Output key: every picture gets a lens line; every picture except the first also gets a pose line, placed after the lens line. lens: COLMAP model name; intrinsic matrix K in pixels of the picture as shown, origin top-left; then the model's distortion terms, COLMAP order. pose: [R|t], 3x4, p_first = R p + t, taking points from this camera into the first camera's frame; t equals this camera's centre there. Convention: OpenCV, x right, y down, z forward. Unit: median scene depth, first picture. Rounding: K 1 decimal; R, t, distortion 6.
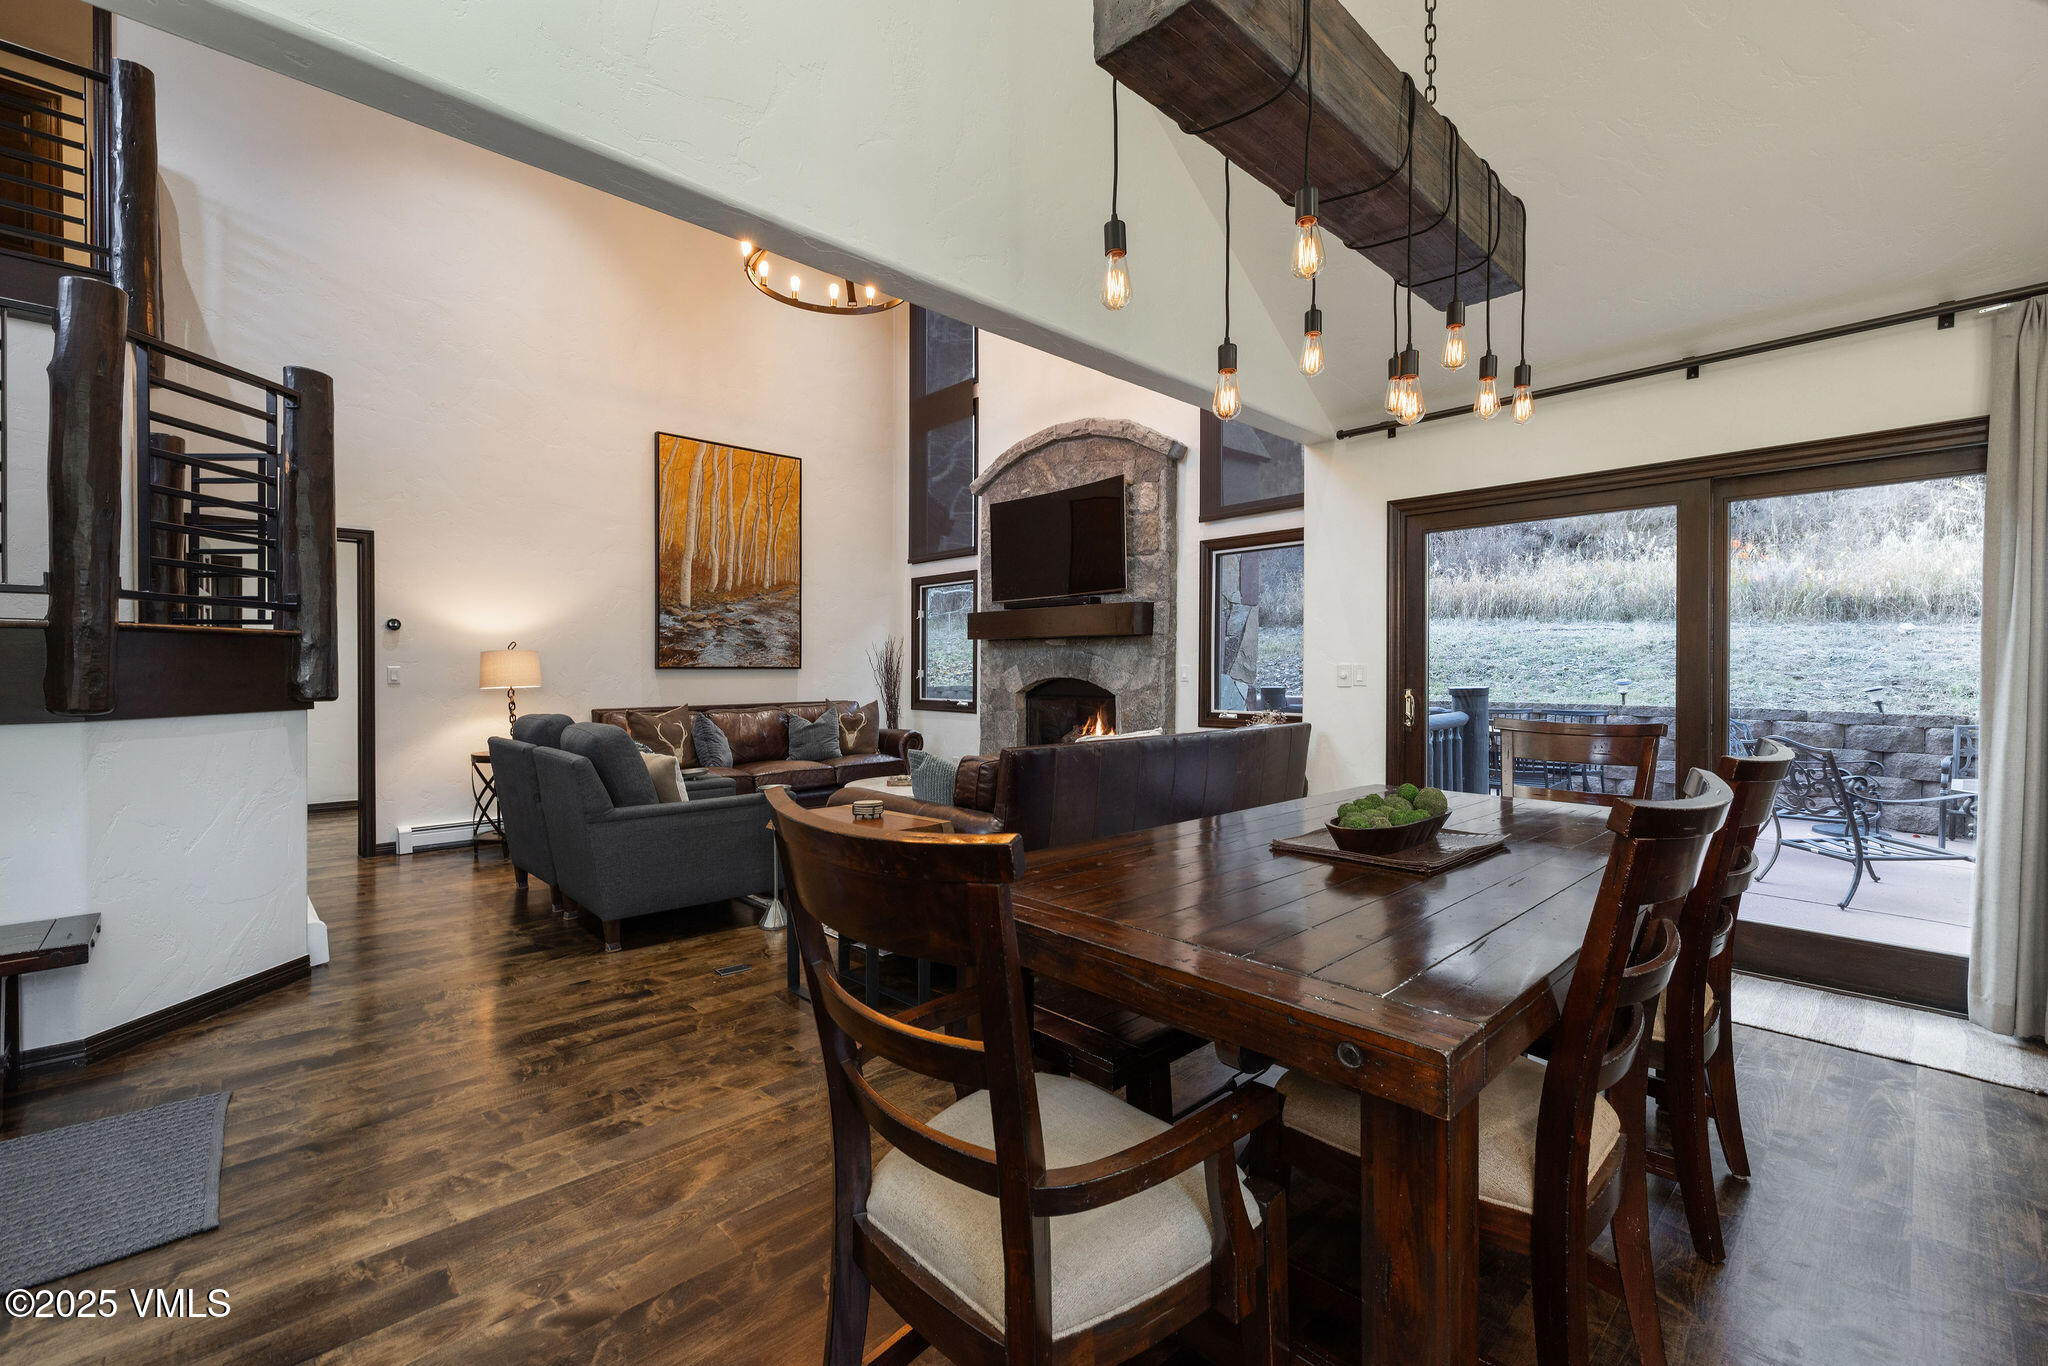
lens RADIAL K [[847.9, 0, 1026.7], [0, 847.9, 678.5], [0, 0, 1]] dist [0.000969, -0.000398]
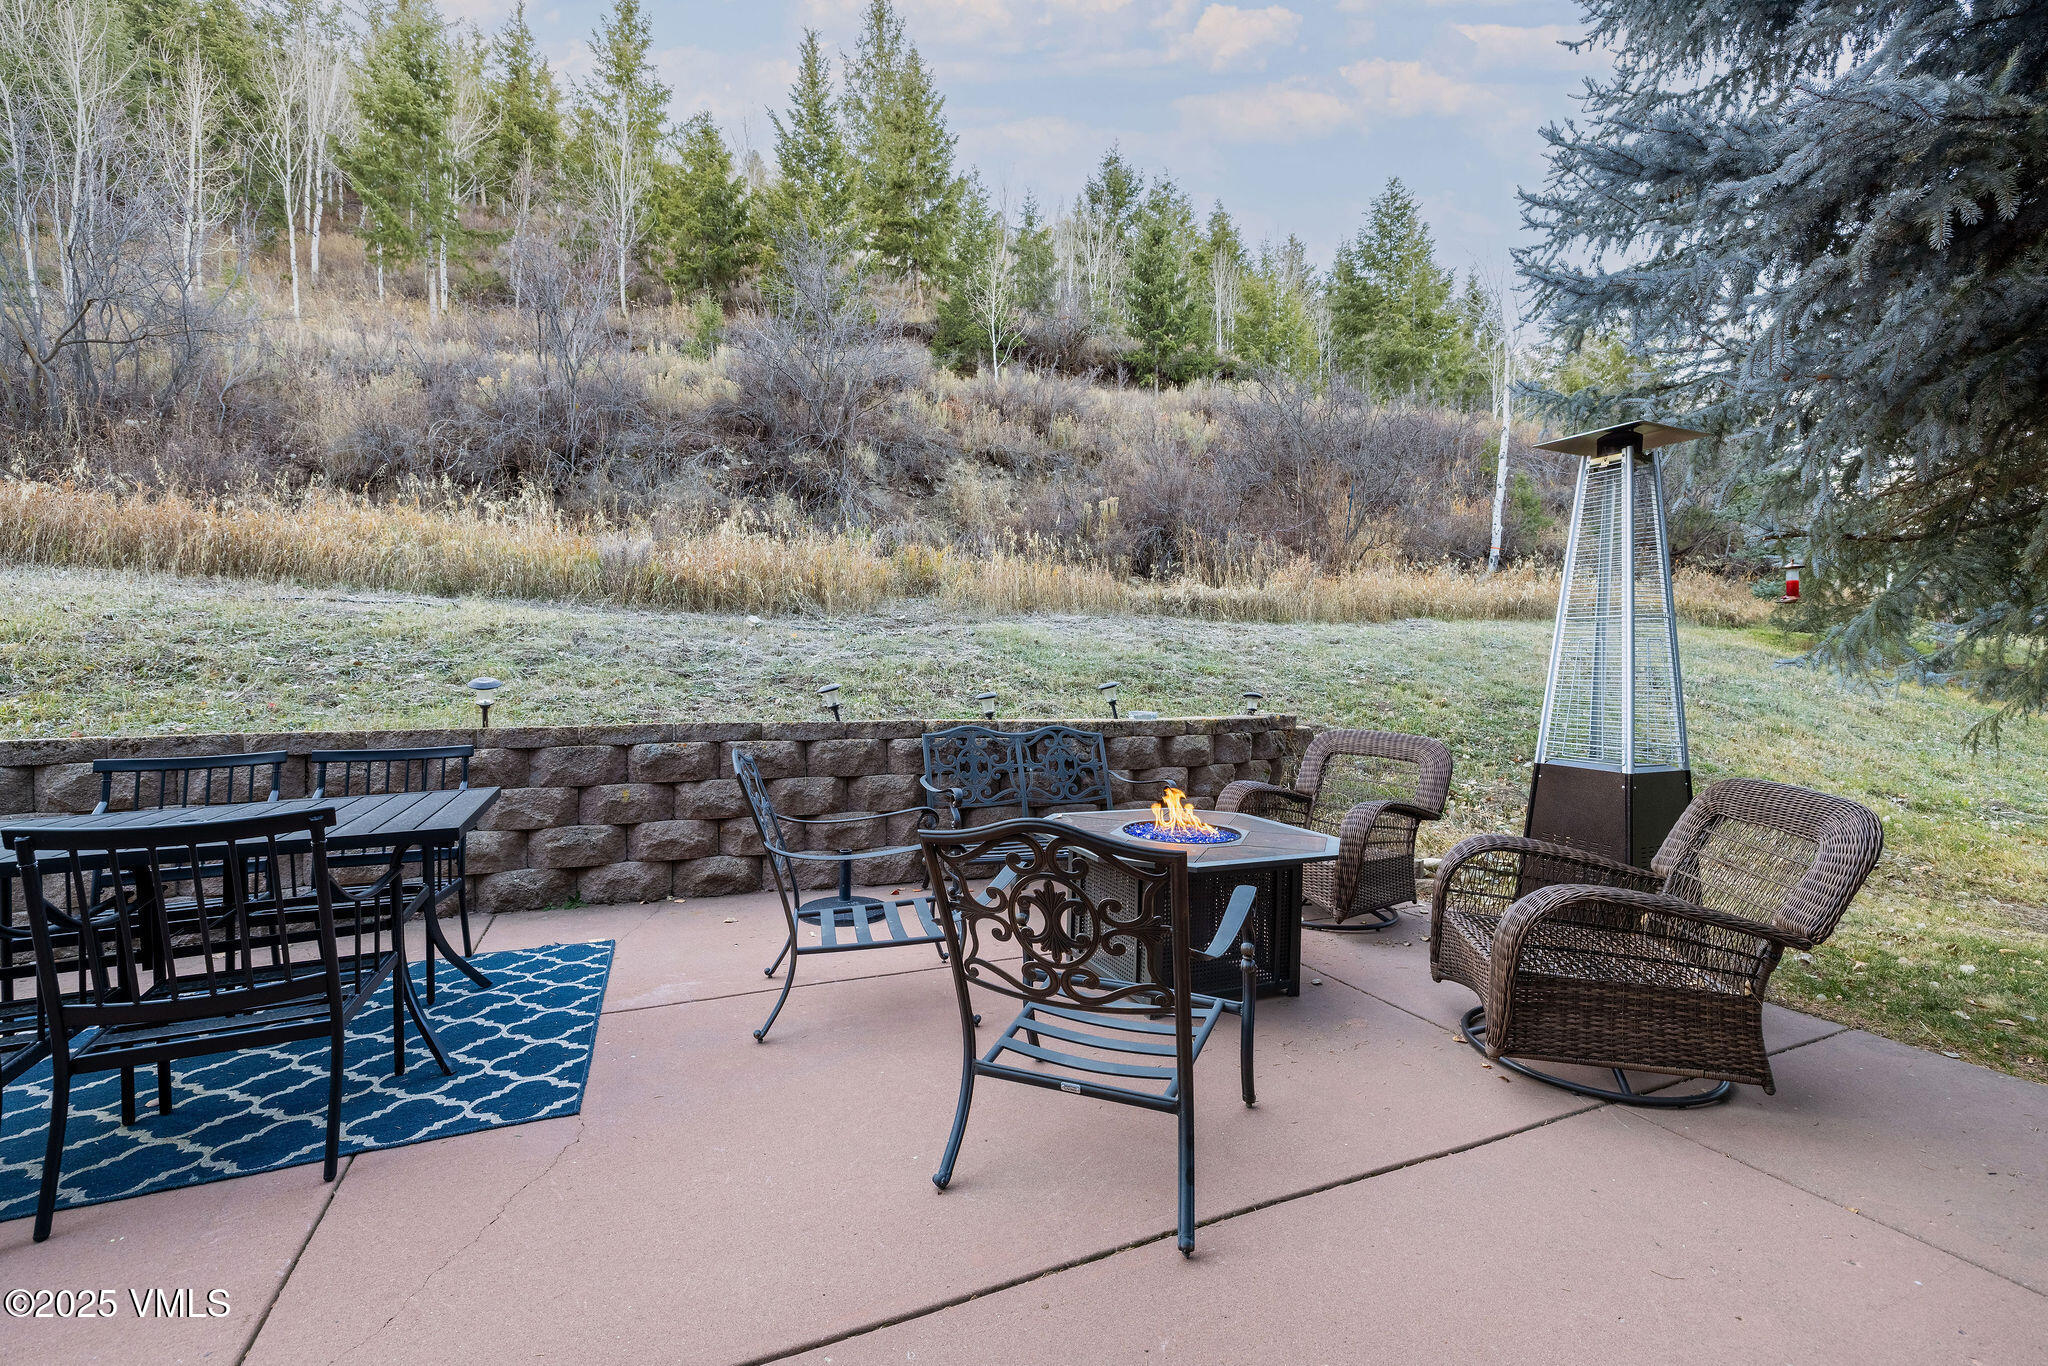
lens RADIAL K [[847.9, 0, 1013.3], [0, 847.9, 677.4], [0, 0, 1]] dist [0.000969, -0.000398]
pose [[0.324873, -0.005869, 0.945739, 0.254101], [0.013566, 0.999907, 0.001545, 0.003018], [-0.945660, 0.012328, 0.324923, 0.420265]]
